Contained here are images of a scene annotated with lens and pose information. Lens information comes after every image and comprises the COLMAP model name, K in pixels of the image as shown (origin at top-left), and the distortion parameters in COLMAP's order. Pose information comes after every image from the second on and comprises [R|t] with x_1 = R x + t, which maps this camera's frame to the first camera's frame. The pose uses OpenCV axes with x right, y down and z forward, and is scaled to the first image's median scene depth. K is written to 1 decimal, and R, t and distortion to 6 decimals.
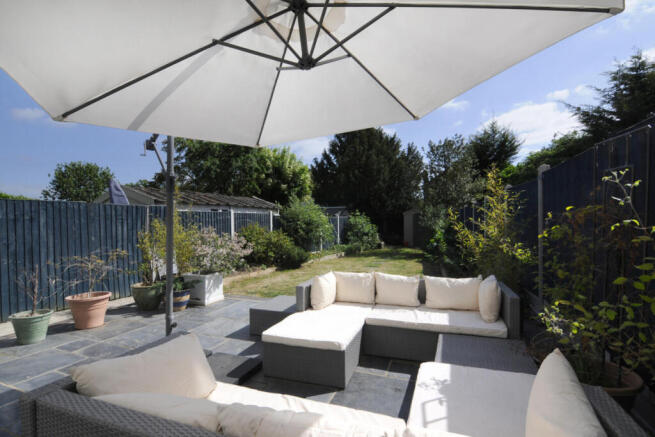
lens RADIAL K [[293.1, 0, 326.9], [0, 293.1, 231.1], [0, 0, 1]] dist [0.000095, -0.000006]
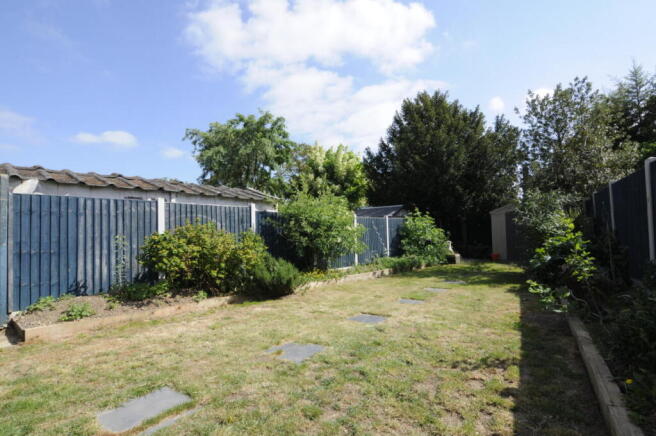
lens RADIAL K [[309.4, 0, 328.3], [0, 309.4, 227.3], [0, 0, 1]] dist [0.026817, -0.029258]
pose [[0.969416, -0.018359, -0.244734, 0.079723], [0.005818, 0.998637, -0.051871, 0.010771], [0.245353, 0.048860, 0.968202, 0.228789]]
